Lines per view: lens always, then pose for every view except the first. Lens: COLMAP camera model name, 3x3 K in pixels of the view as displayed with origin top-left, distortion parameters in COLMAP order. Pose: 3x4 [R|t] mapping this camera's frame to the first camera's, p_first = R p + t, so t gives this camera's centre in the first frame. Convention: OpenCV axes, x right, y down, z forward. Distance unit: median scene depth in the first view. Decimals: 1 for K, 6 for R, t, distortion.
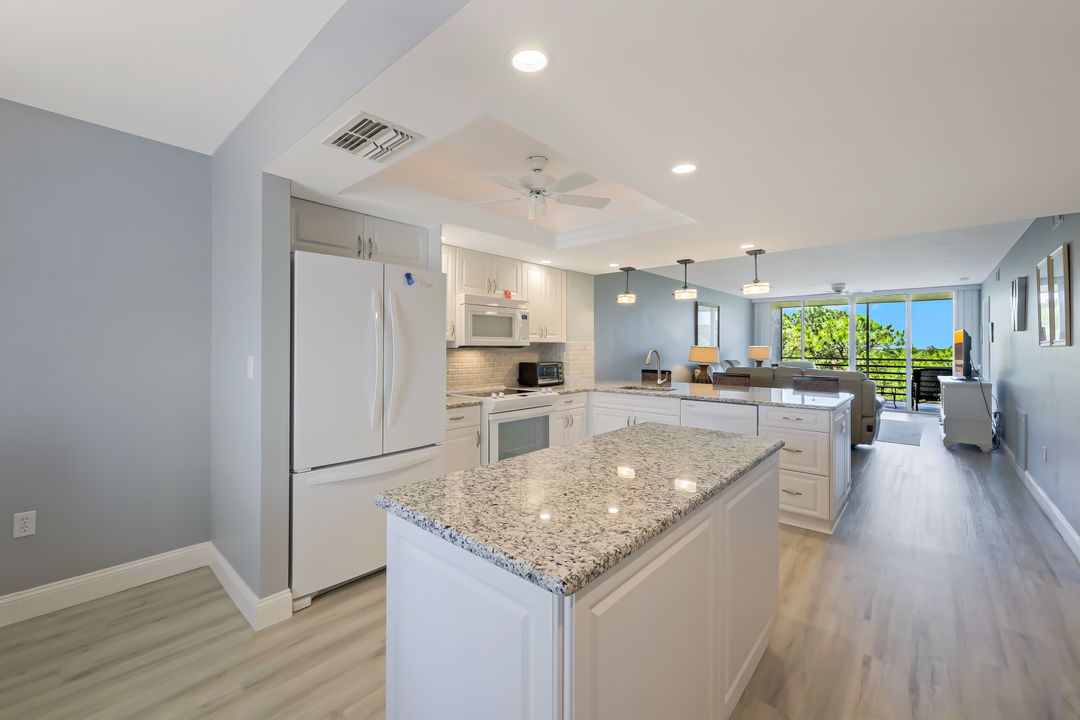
lens RADIAL K [[435.8, 0, 534.6], [0, 435.8, 346.1], [0, 0, 1]] dist [-0.003590, 0.000181]
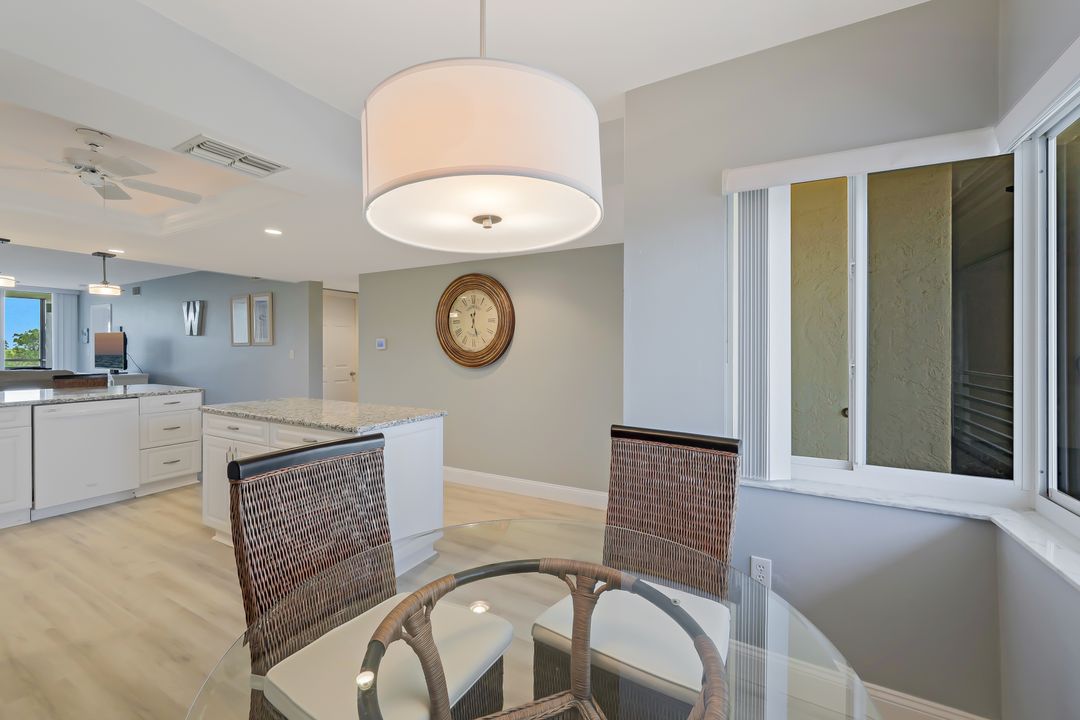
lens RADIAL K [[435.8, 0, 541.4], [0, 435.8, 350.8], [0, 0, 1]] dist [-0.003590, 0.000181]
pose [[-0.237250, -0.006843, 0.971424, -0.668188], [-0.004418, 0.999972, 0.005965, 0.003318], [-0.971438, -0.002876, -0.237274, 0.206178]]
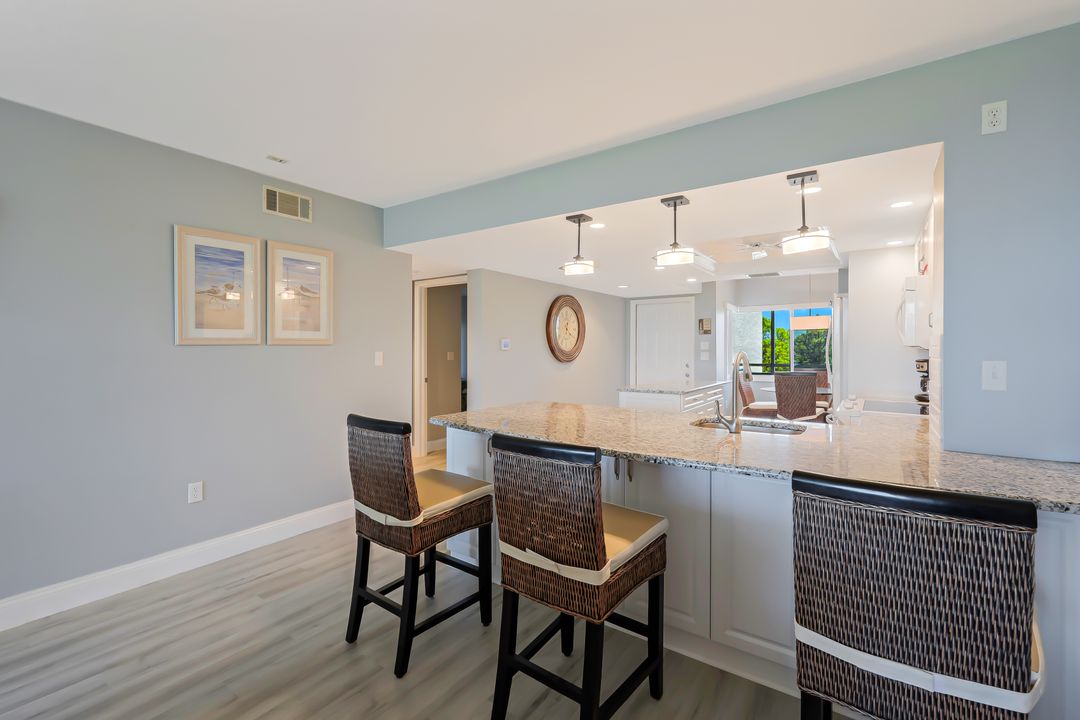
lens RADIAL K [[475.4, 0, 534.7], [0, 475.4, 355.0], [0, 0, 1]] dist [-0.003662, 0.000651]
pose [[-0.992570, 0.005772, -0.121535, 0.605360], [0.005331, 0.999978, 0.003954, 0.017175], [0.121555, 0.003277, -0.992579, 1.589478]]
